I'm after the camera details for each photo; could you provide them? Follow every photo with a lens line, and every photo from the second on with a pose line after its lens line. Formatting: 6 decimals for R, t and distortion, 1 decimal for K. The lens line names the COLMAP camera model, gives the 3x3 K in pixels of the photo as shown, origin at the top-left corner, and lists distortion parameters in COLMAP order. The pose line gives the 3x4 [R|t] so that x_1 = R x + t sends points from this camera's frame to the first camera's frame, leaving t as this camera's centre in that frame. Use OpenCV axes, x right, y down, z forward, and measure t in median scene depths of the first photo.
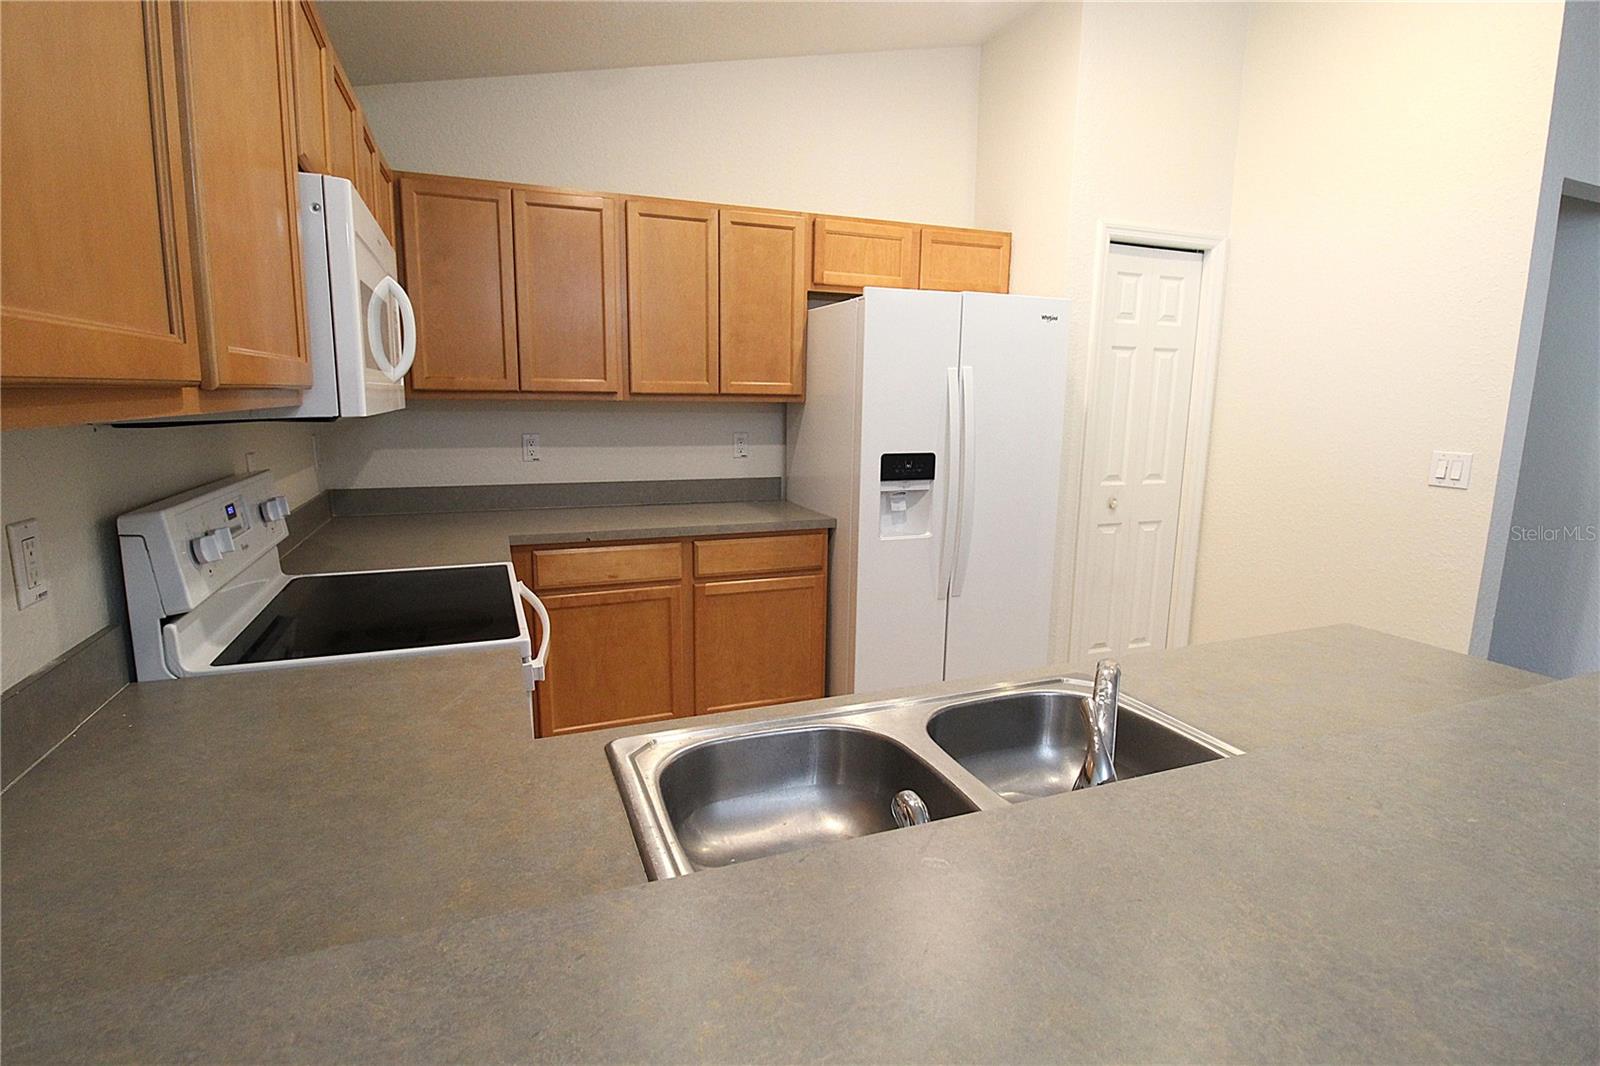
lens RADIAL K [[780.6, 0, 790.1], [0, 780.6, 523.6], [0, 0, 1]] dist [0.000129, -0.000344]
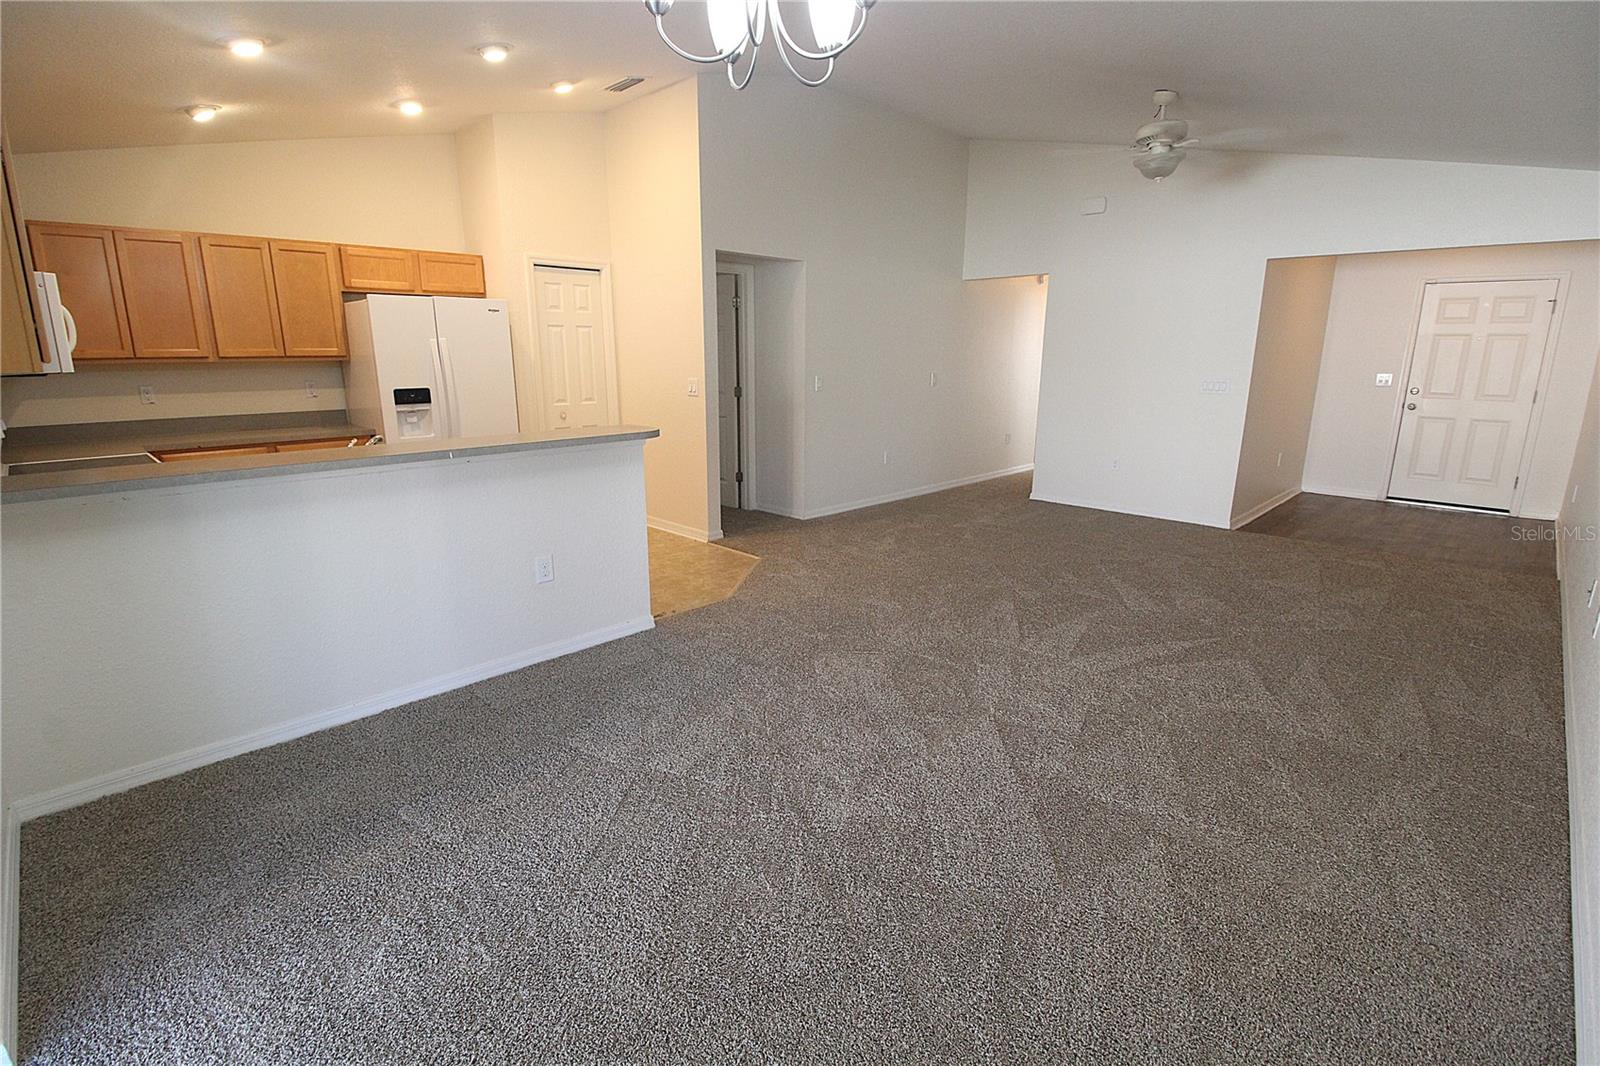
lens RADIAL K [[749.4, 0, 800.0], [0, 749.4, 533.0], [0, 0, 1]] dist [0.000340, -0.014824]
pose [[0.912895, -0.107276, 0.393846, 0.237387], [0.075787, 0.992617, 0.094703, 0.133257], [-0.401097, -0.056605, 0.914285, -0.873155]]
